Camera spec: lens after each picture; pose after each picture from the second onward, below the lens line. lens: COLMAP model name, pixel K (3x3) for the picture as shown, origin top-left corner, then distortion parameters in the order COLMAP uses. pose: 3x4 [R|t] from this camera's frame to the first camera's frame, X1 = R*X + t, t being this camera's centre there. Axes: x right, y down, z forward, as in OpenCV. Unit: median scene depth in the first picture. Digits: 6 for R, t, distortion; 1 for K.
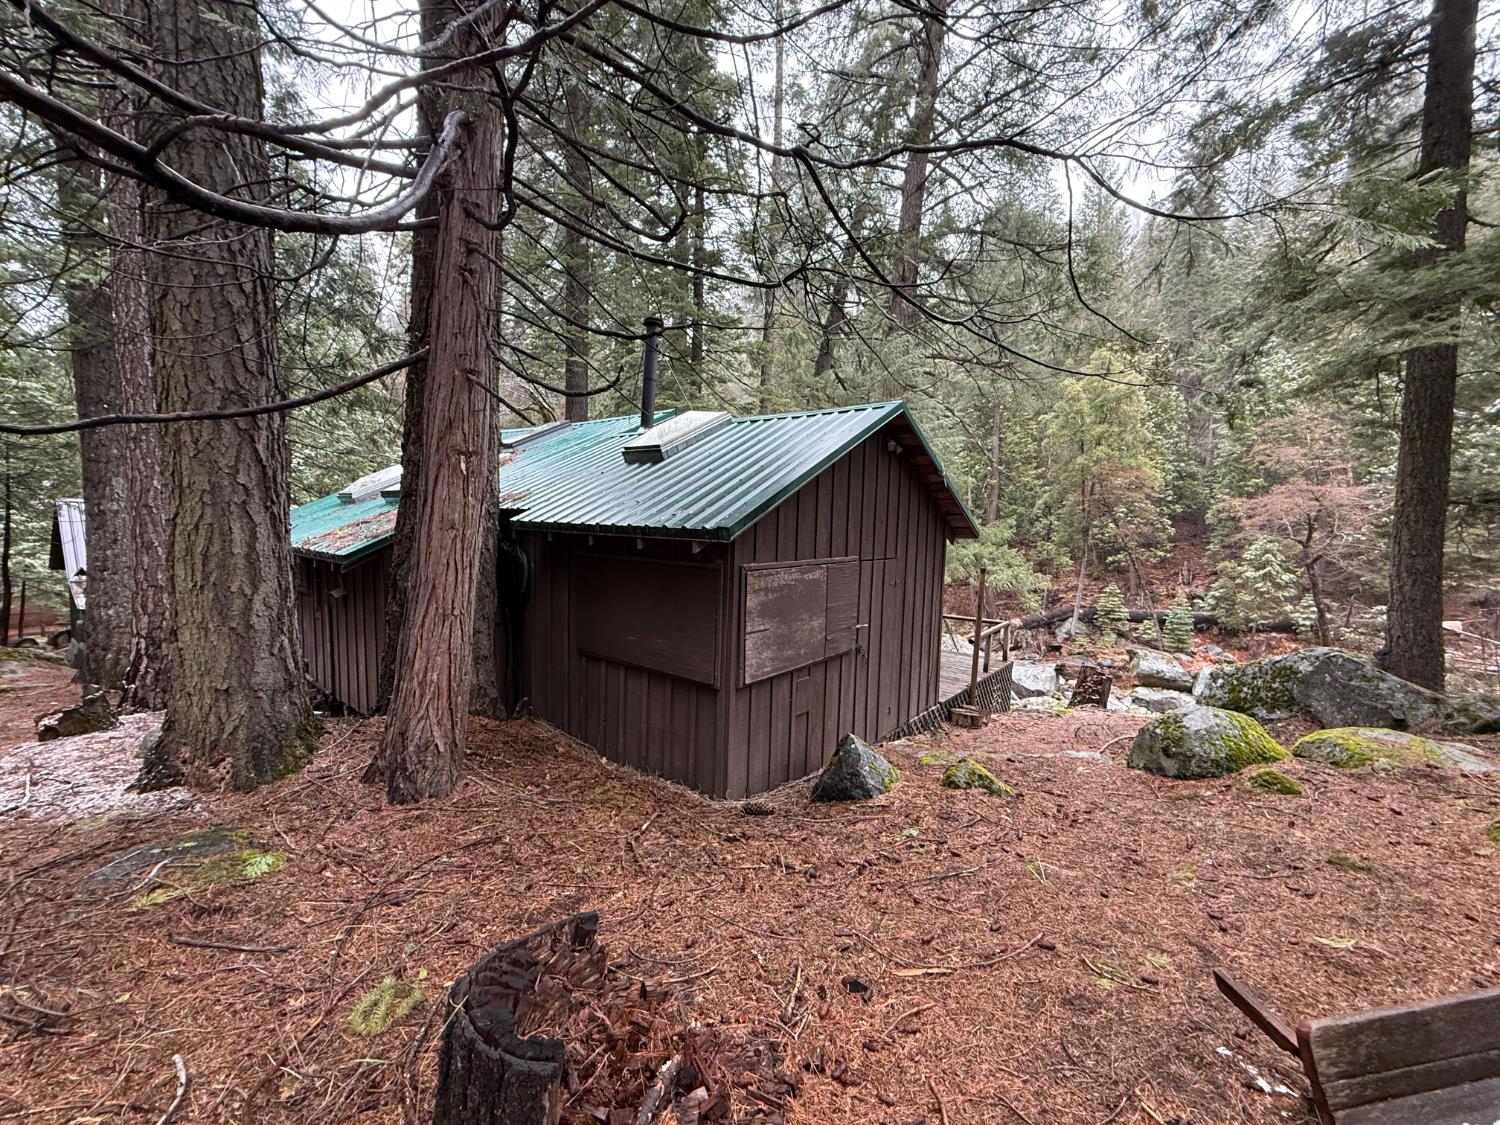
lens RADIAL K [[602.1, 0, 748.2], [0, 602.1, 563.9], [0, 0, 1]] dist [0.001355, 0.000047]
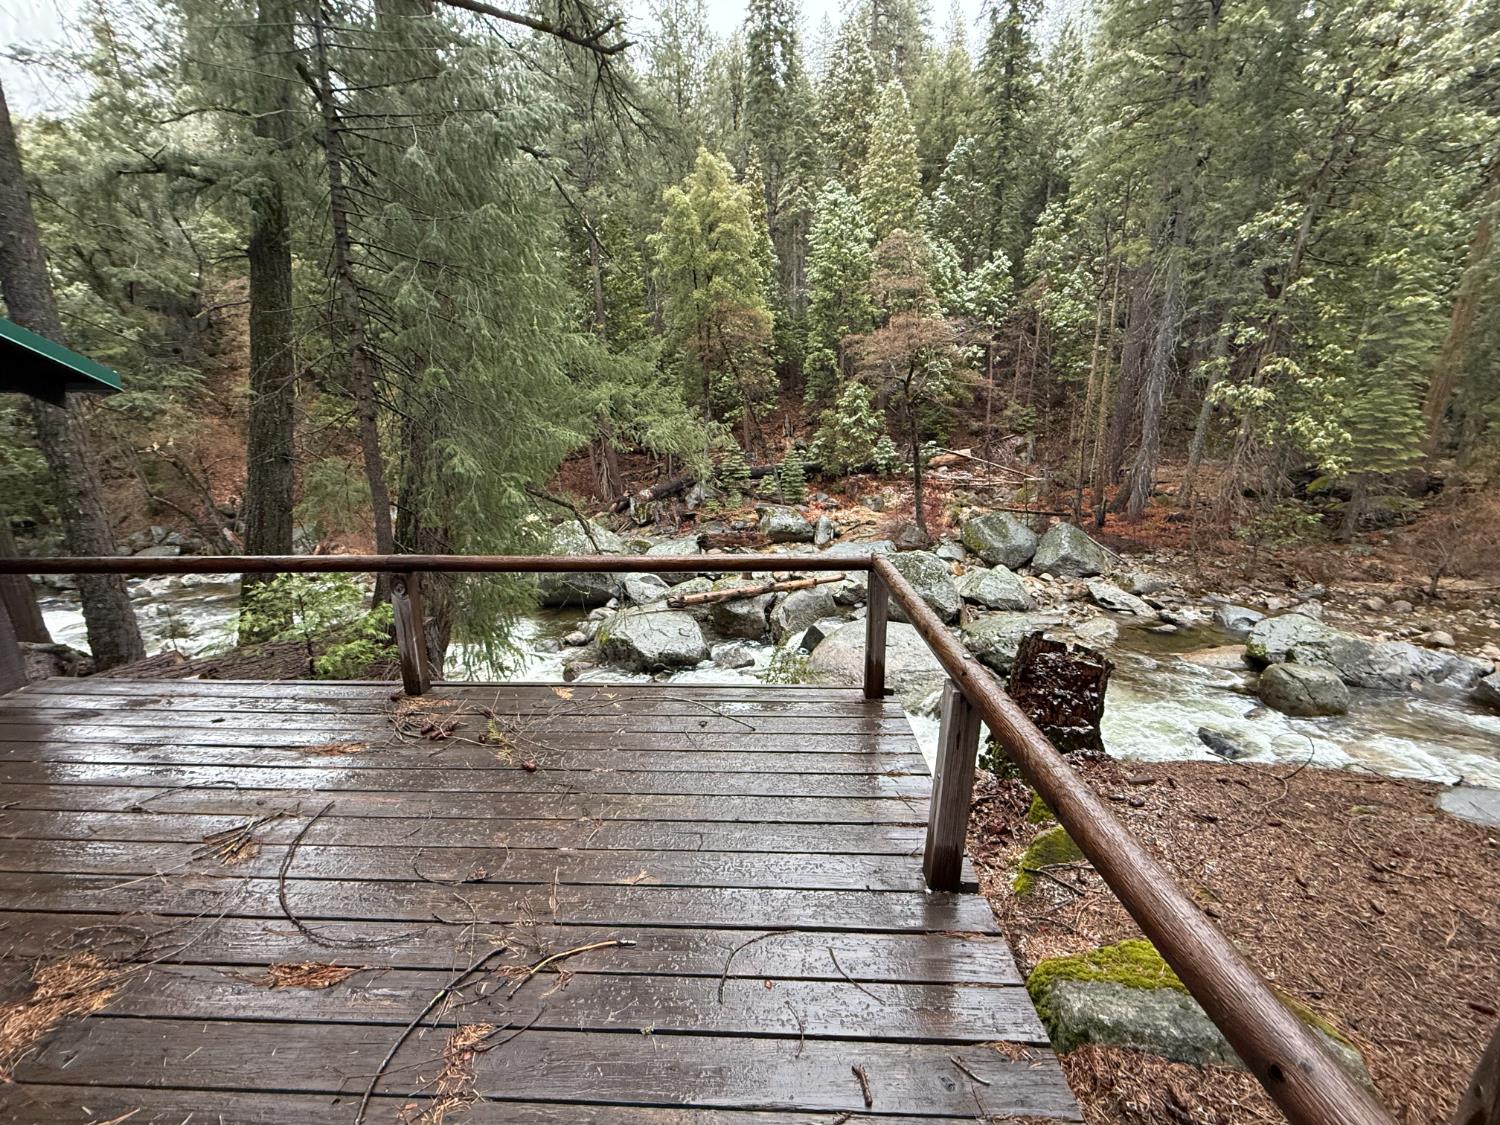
lens RADIAL K [[602.1, 0, 749.3], [0, 602.1, 564.8], [0, 0, 1]] dist [0.001355, 0.000047]
pose [[0.808834, -0.193398, 0.555324, 0.060677], [0.076954, 0.971060, 0.226099, 0.009967], [-0.582981, -0.140142, 0.800309, 0.206212]]
